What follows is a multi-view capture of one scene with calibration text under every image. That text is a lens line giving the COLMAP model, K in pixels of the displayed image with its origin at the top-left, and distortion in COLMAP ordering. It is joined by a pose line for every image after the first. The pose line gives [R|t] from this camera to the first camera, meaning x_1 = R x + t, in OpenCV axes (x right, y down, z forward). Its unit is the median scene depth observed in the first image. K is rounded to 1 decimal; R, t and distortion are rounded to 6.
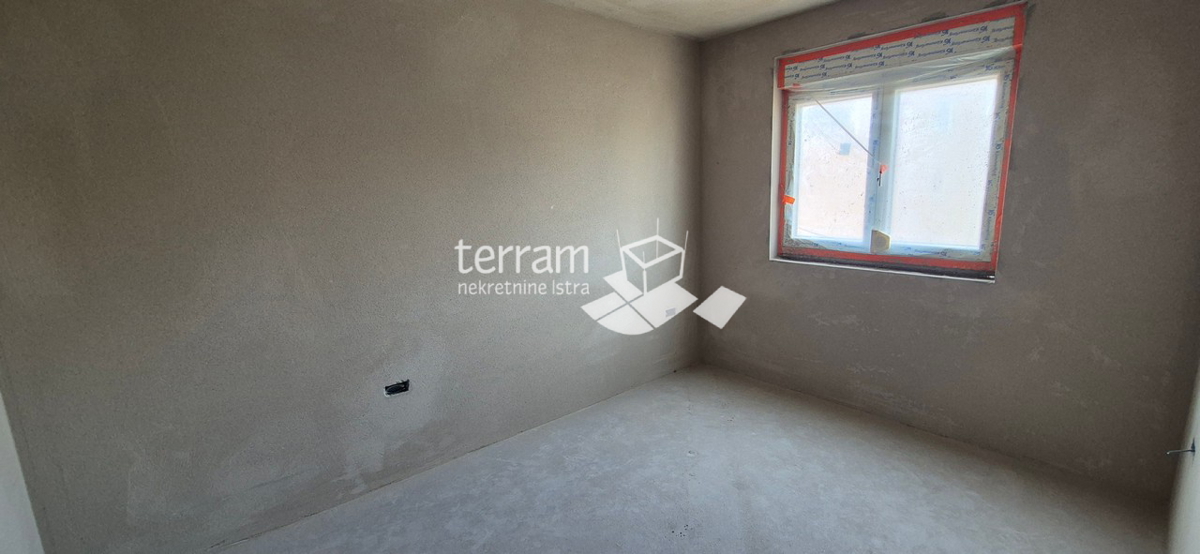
lens RADIAL K [[498.7, 0, 600.0], [0, 498.7, 277.0], [0, 0, 1]] dist [0.001652, -0.000193]
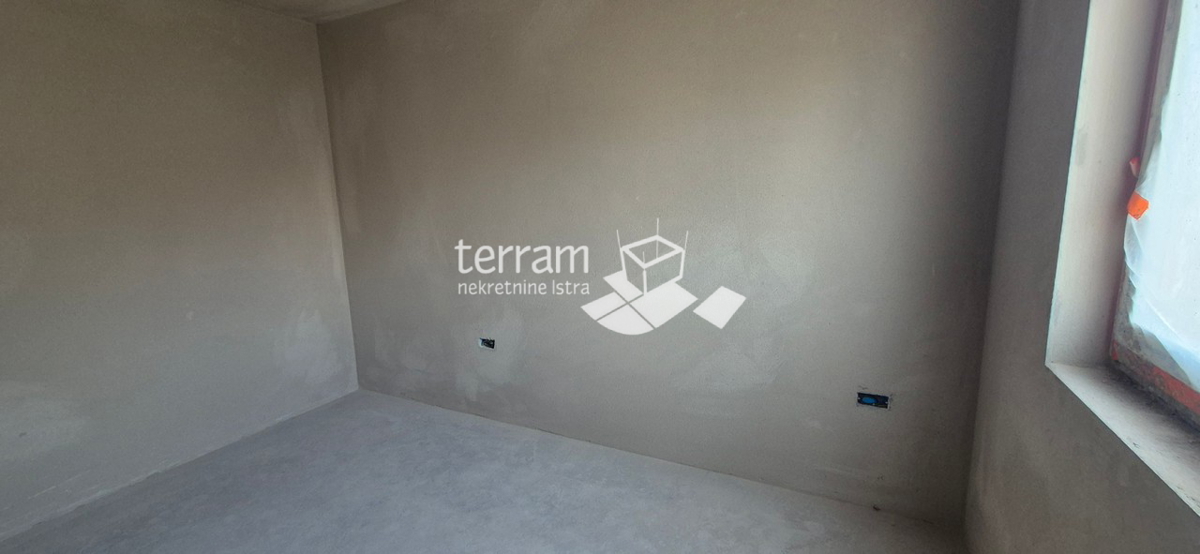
lens RADIAL K [[503.9, 0, 598.9], [0, 503.9, 271.5], [0, 0, 1]] dist [-0.000392, -0.000243]
pose [[0.385101, 0.181718, -0.904807, 0.735730], [-0.149160, 0.979788, 0.133292, -0.141697], [0.910741, 0.083630, 0.404423, 0.720939]]
